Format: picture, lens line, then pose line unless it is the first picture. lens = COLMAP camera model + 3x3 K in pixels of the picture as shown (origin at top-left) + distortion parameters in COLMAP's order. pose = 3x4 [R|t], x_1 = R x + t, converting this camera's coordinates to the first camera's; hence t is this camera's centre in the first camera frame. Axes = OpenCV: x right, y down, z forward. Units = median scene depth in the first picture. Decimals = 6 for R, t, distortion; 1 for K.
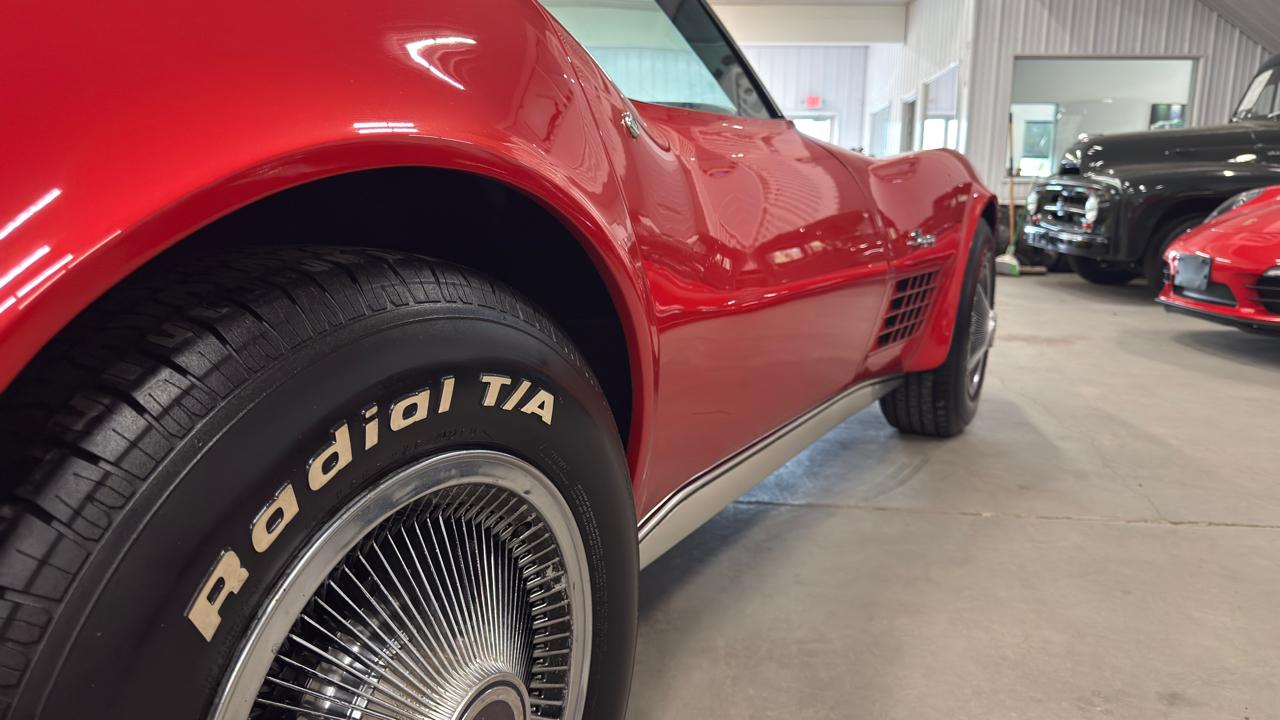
lens RADIAL K [[907.2, 0, 640.0], [0, 907.2, 360.0], [0, 0, 1]] dist [0.067171, -0.092656]
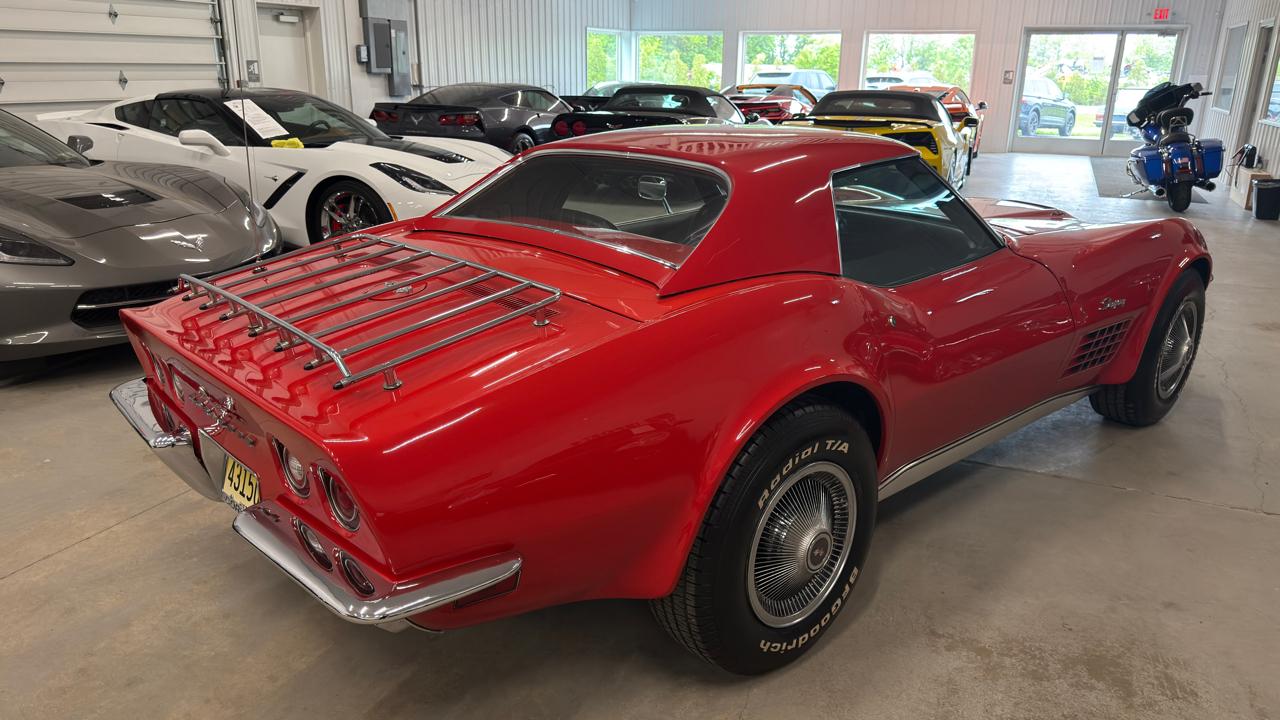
lens RADIAL K [[911.4, 0, 643.6], [0, 911.4, 362.2], [0, 0, 1]] dist [0.051059, -0.067052]
pose [[0.948174, 0.095519, -0.303054, 0.032834], [-0.057044, 0.989422, 0.133376, -0.128269], [0.312589, -0.109176, 0.943594, -0.439017]]
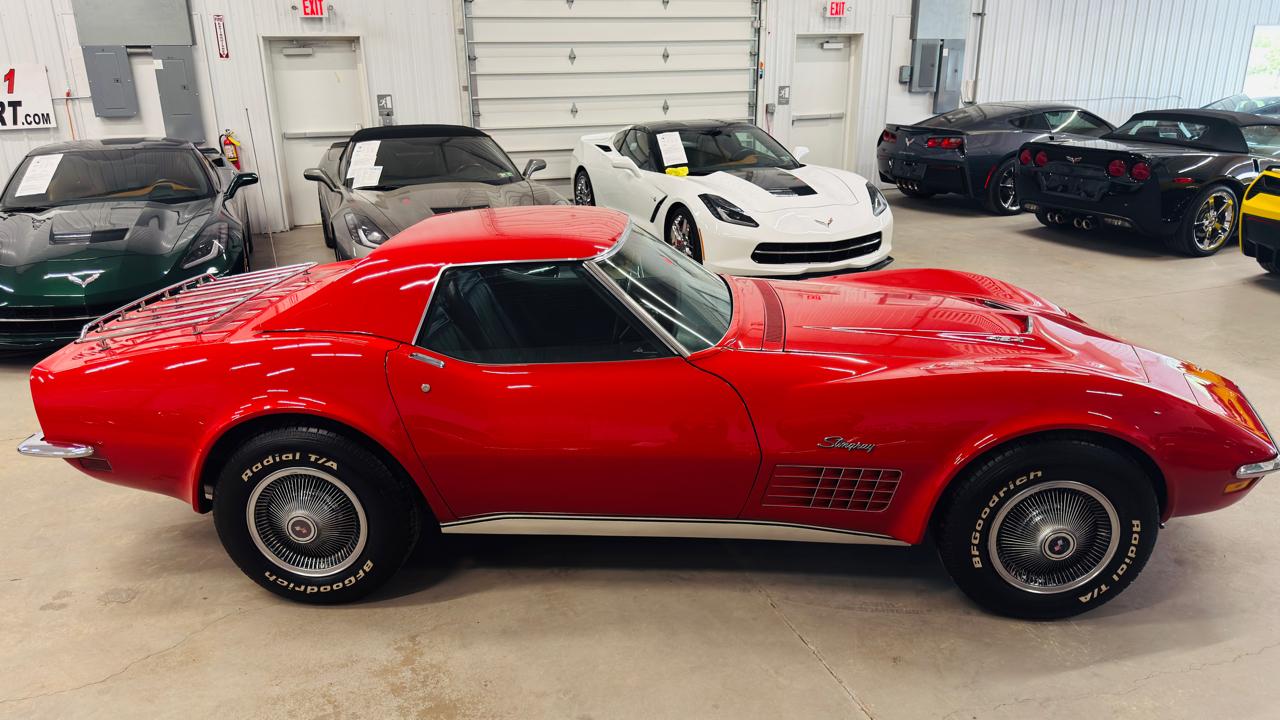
lens RADIAL K [[912.5, 0, 636.0], [0, 912.5, 357.5], [0, 0, 1]] dist [0.041160, -0.052004]
pose [[0.424654, 0.266061, -0.865379, 0.863937], [-0.144442, 0.963511, 0.225351, -0.340293], [0.893759, 0.029301, 0.447589, 0.075556]]
